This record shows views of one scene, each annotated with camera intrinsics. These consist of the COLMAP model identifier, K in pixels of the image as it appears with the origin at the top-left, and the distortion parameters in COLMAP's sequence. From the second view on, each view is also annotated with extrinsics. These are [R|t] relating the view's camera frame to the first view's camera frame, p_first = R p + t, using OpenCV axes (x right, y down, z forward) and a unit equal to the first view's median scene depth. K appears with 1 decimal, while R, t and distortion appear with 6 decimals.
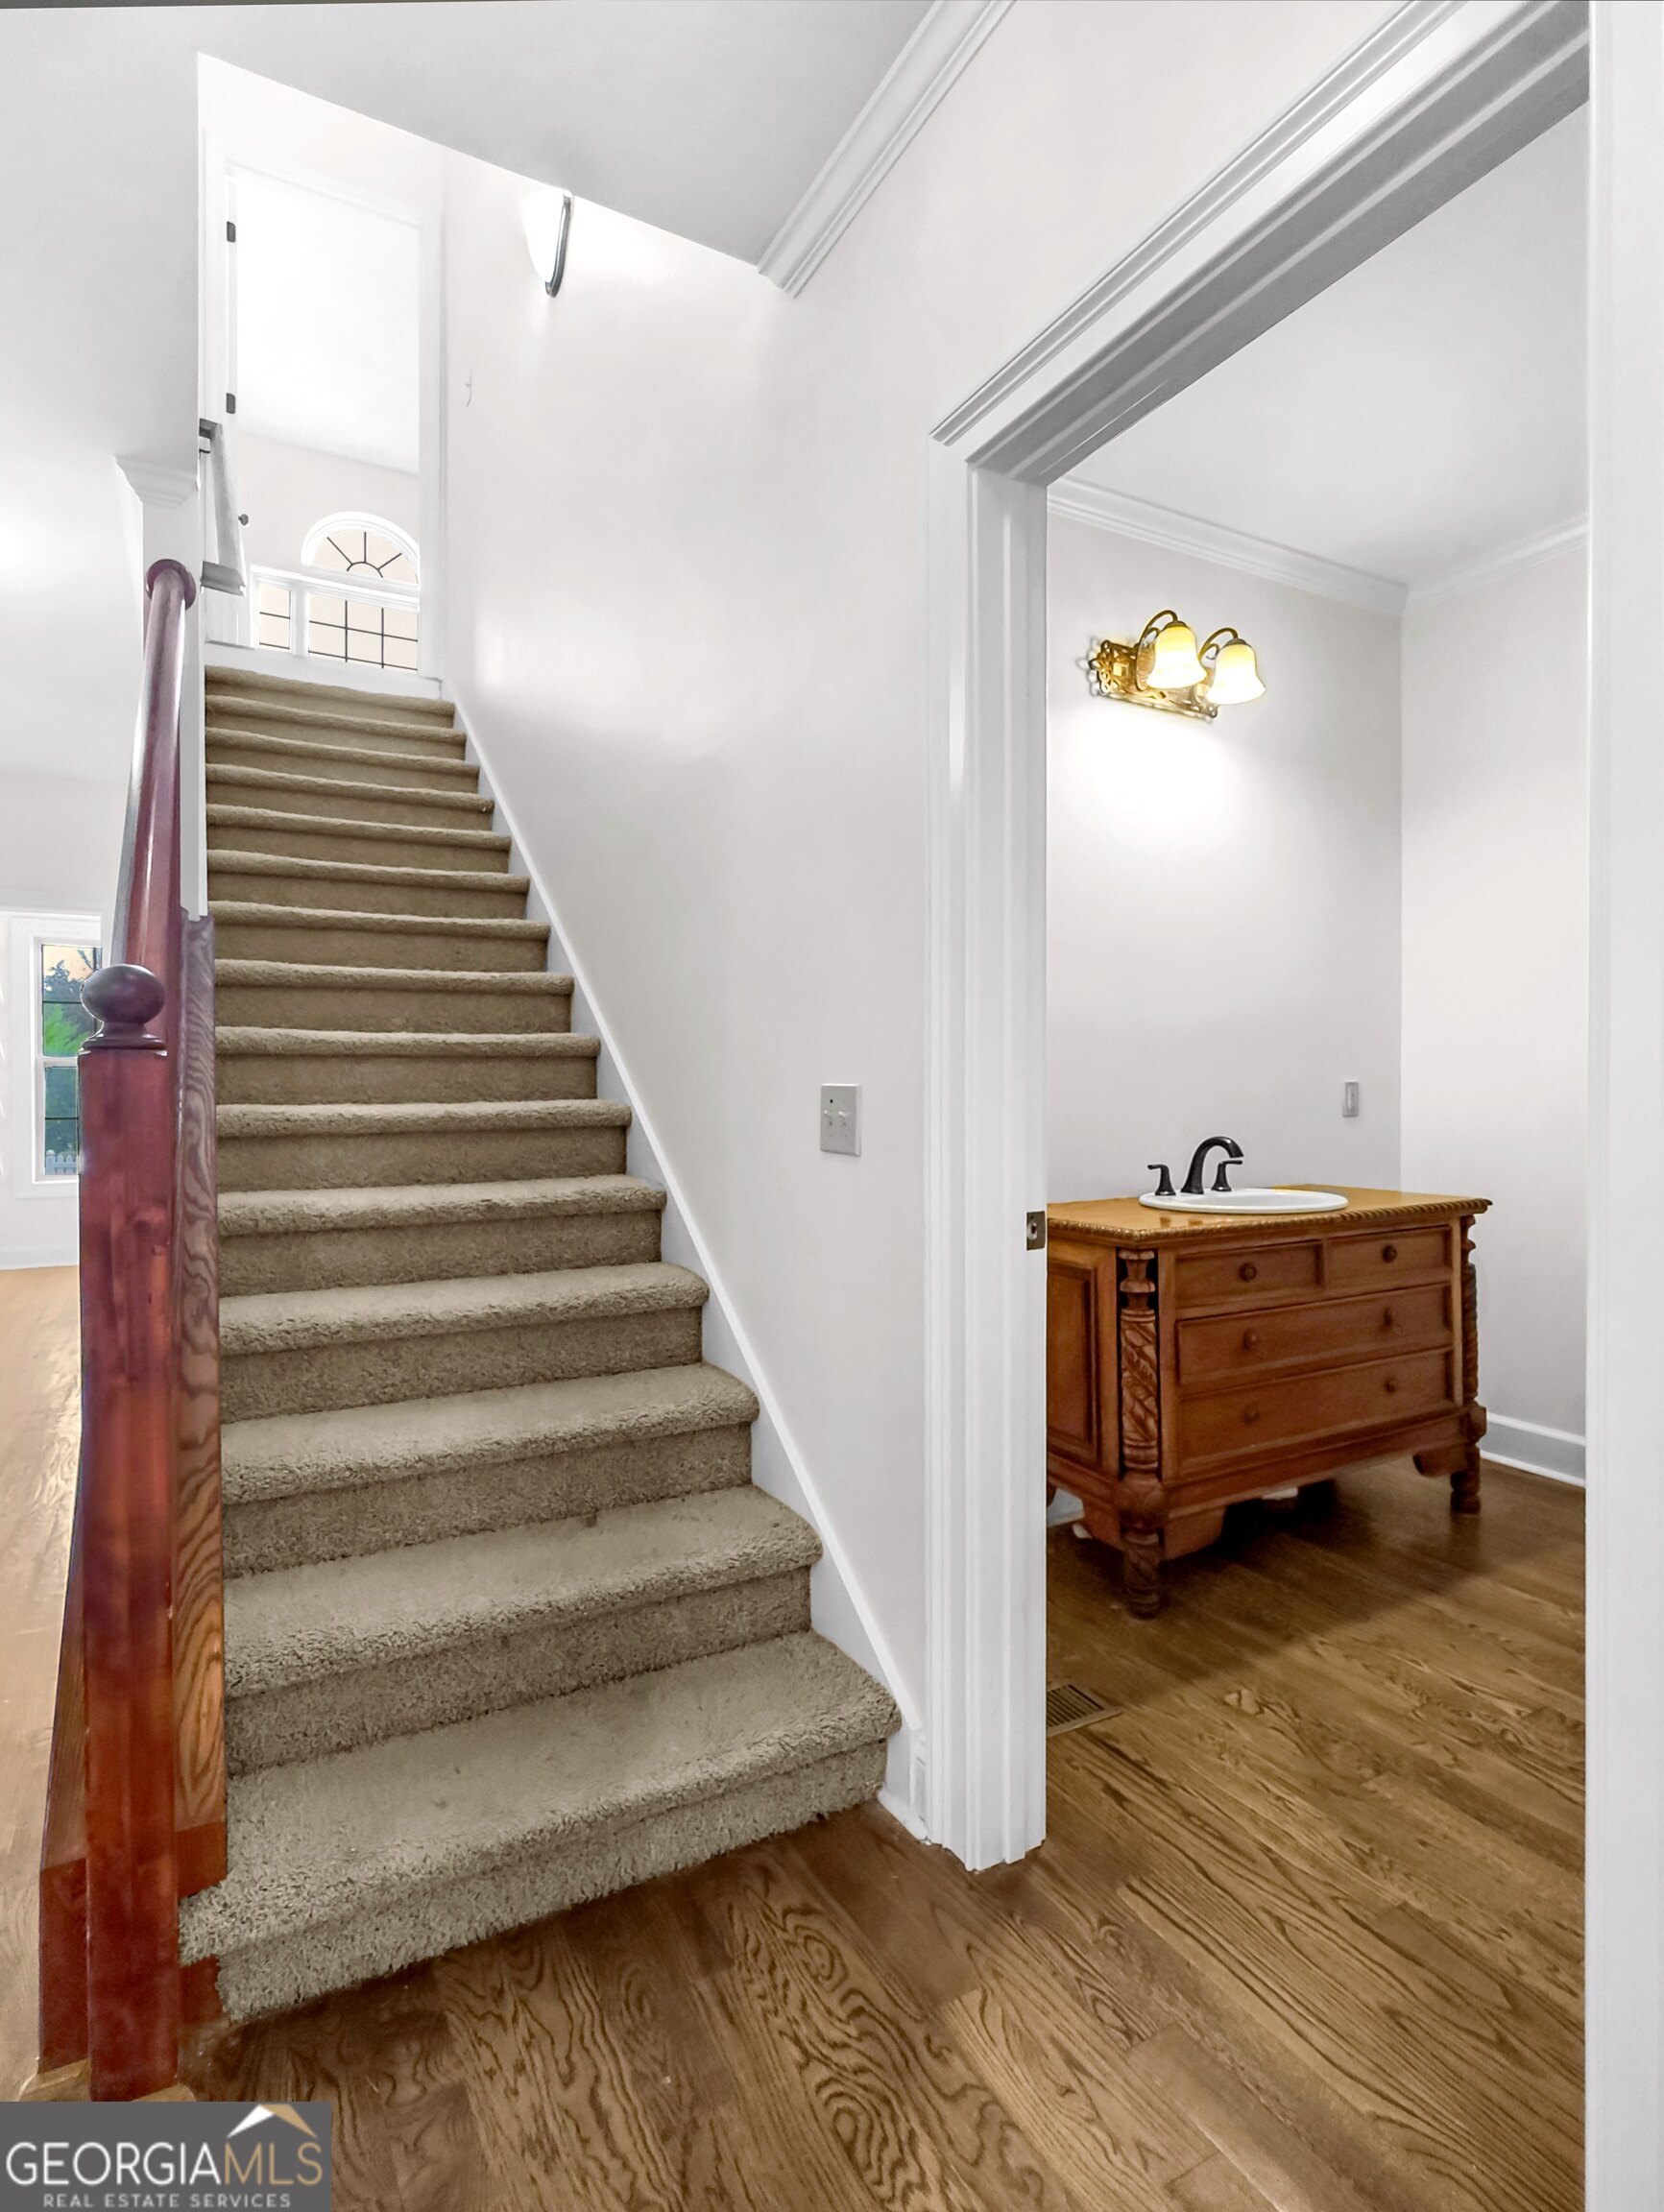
lens RADIAL K [[1106.9, 0, 792.9], [0, 1106.9, 1073.5], [0, 0, 1]] dist [0.001594, -0.000113]
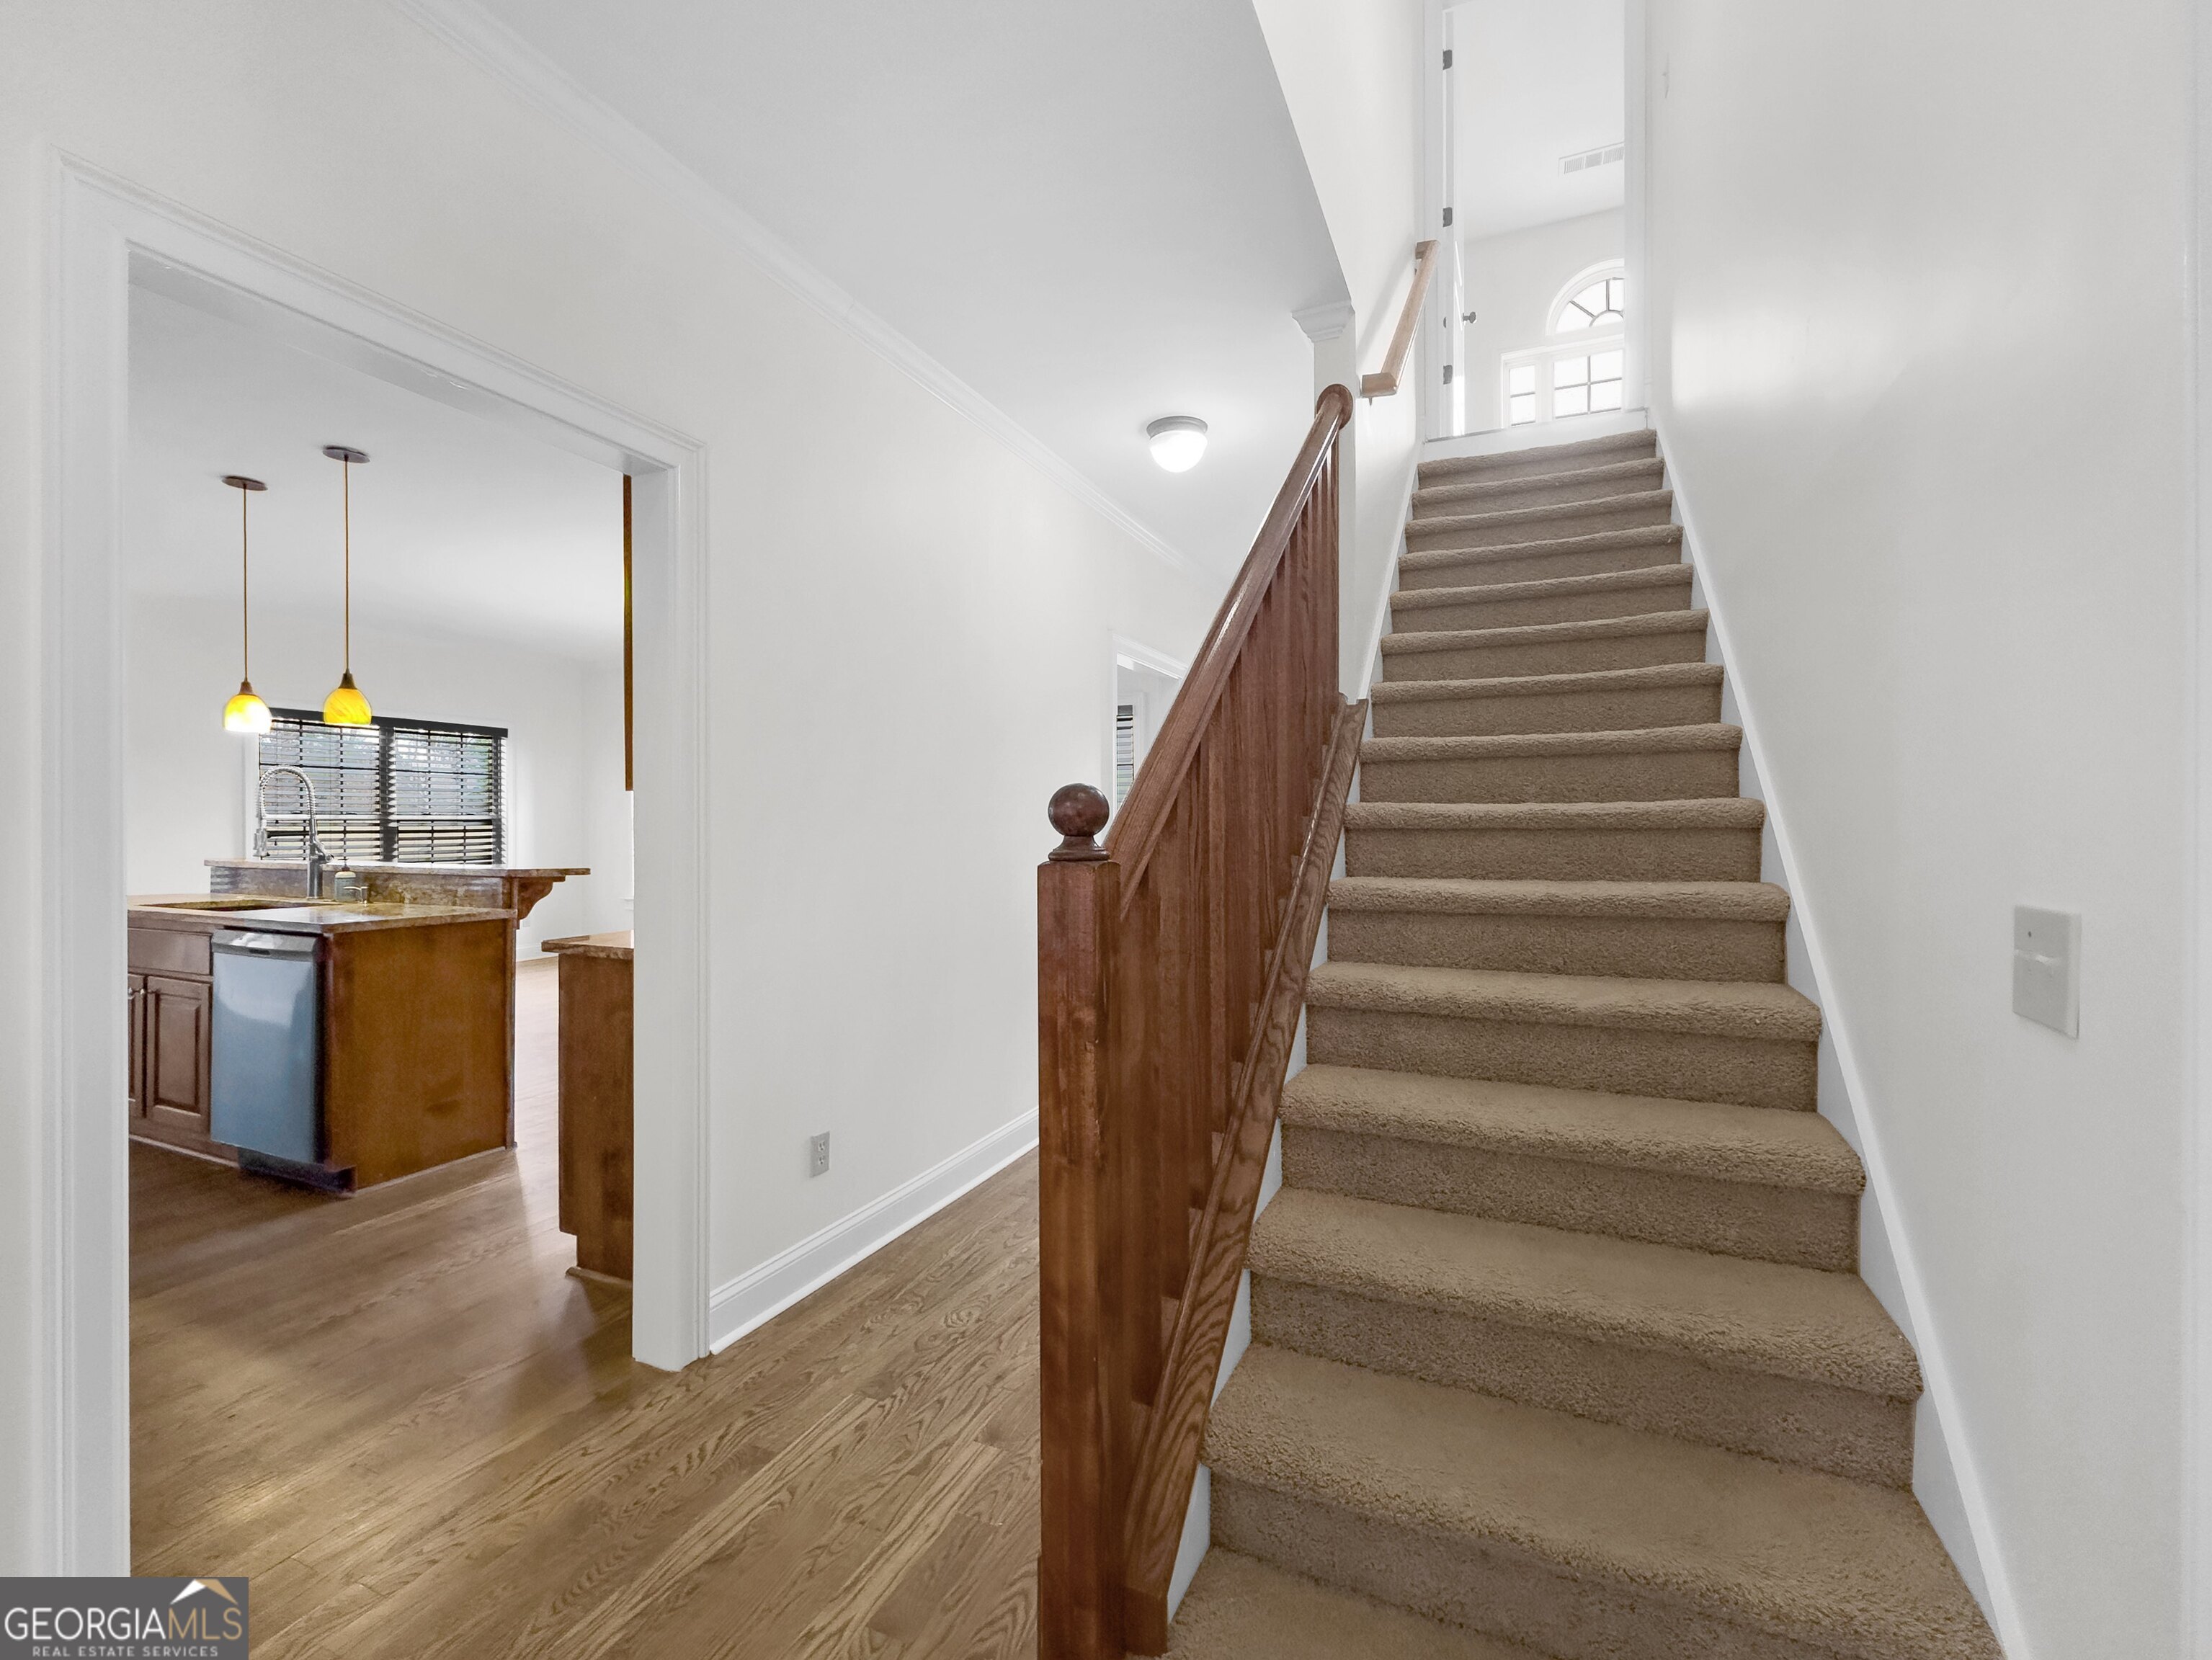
lens RADIAL K [[1014.1, 0, 1116.4], [0, 1014.1, 821.3], [0, 0, 1]] dist [-0.005622, 0.000776]
pose [[0.629407, -0.005131, -0.777059, 0.122477], [0.013937, 0.999892, 0.004687, -0.037727], [0.776951, -0.013780, 0.629411, 0.230068]]
